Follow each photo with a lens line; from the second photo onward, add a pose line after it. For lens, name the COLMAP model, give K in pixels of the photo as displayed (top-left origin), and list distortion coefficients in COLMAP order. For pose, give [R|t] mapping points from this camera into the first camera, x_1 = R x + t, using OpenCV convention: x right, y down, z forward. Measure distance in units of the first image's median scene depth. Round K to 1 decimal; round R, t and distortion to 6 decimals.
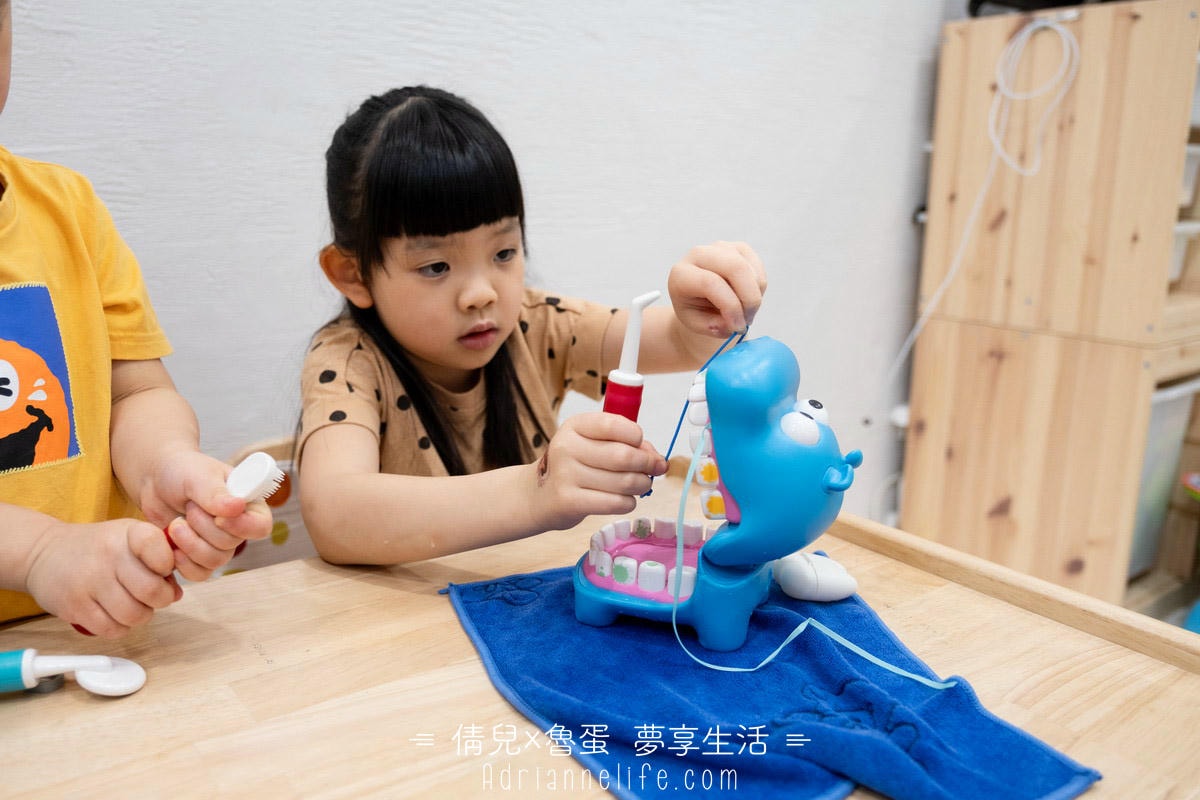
lens RADIAL K [[995.7, 0, 600.0], [0, 995.7, 400.0], [0, 0, 1]] dist [-0.005540, -0.010235]
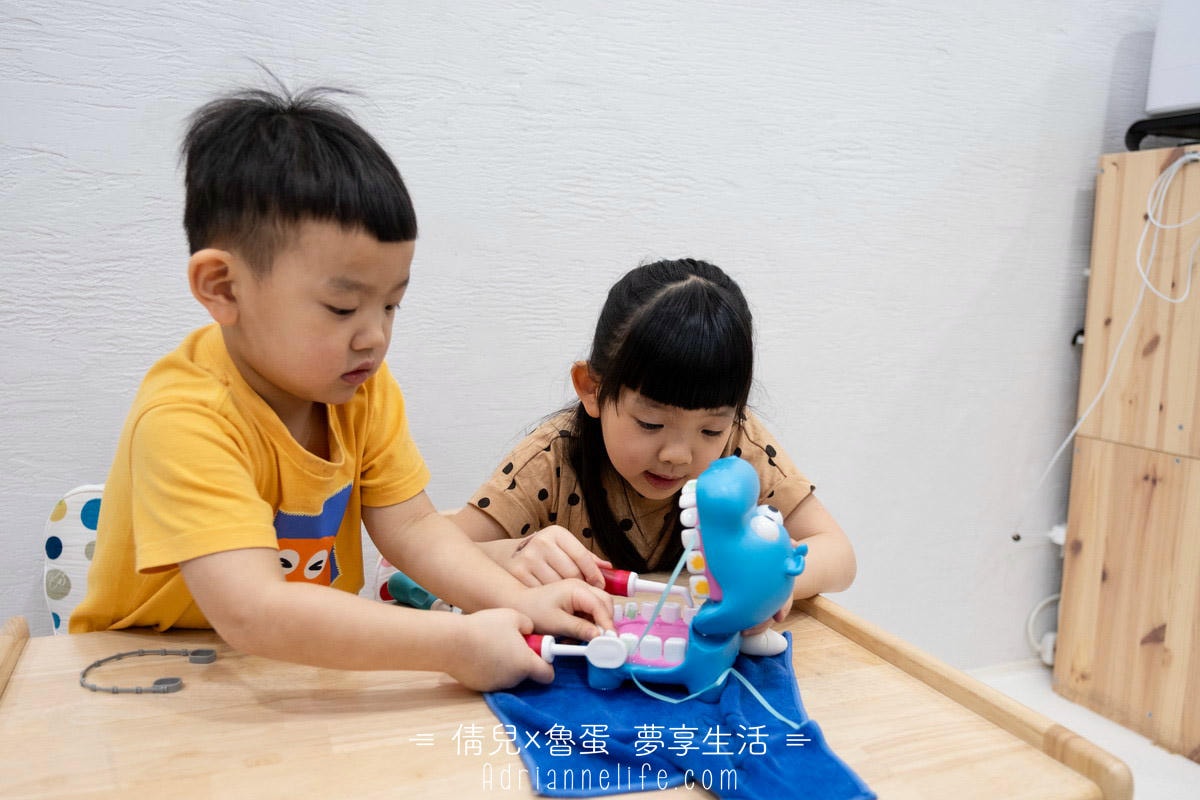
lens RADIAL K [[1000.9, 0, 595.8], [0, 1000.9, 413.6], [0, 0, 1]] dist [-0.014696, -0.003529]
pose [[0.964578, 0.039225, -0.260865, 0.304170], [-0.060744, 0.995336, -0.074944, -0.005649], [0.256709, 0.088135, 0.962462, -0.272063]]
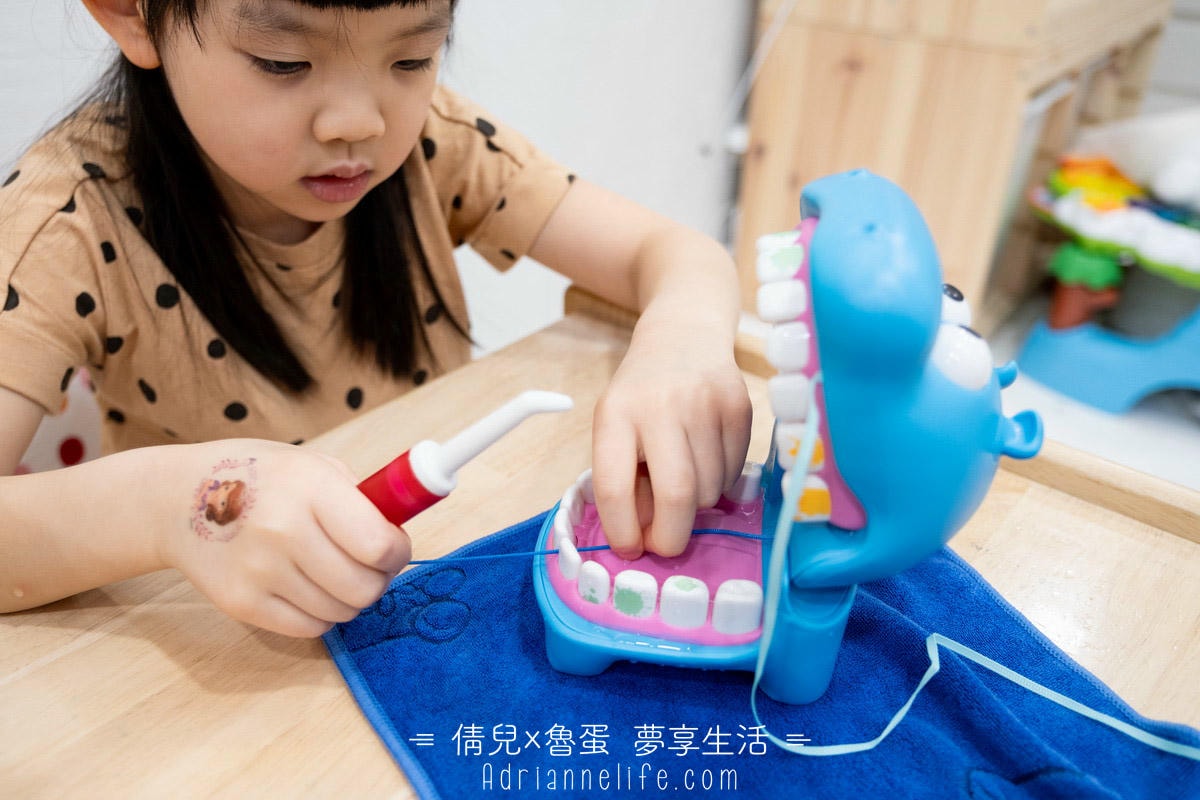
lens RADIAL K [[1002.5, 0, 600.0], [0, 1002.5, 400.0], [0, 0, 1]] dist [-0.009105, -0.011056]
pose [[0.968981, -0.115294, 0.218595, -0.093217], [0.045440, 0.952548, 0.300978, -0.099454], [-0.242923, -0.281709, 0.928239, 0.410870]]
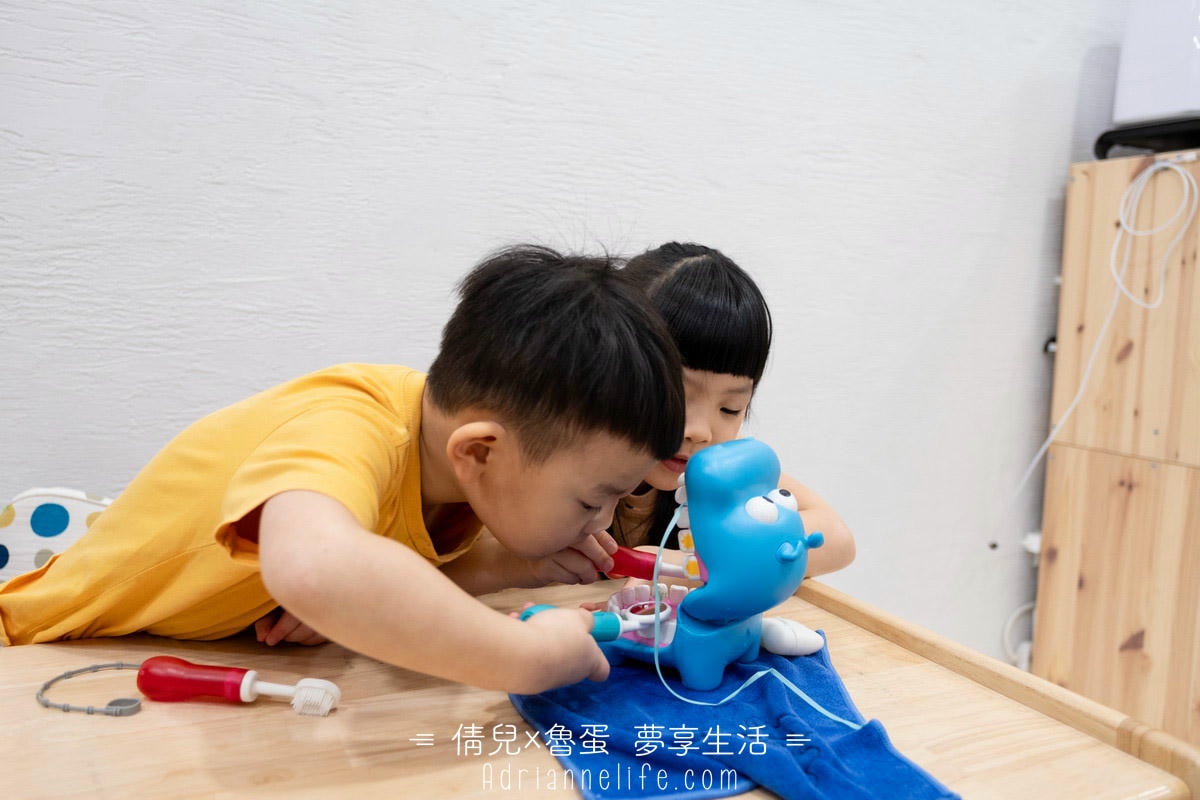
lens RADIAL K [[1002.5, 0, 600.0], [0, 1002.5, 400.0], [0, 0, 1]] dist [-0.009105, -0.011056]
pose [[0.979952, 0.031099, -0.196794, 0.191899], [-0.054702, 0.991781, -0.115662, 0.038027], [0.191579, 0.124108, 0.973599, -0.218546]]
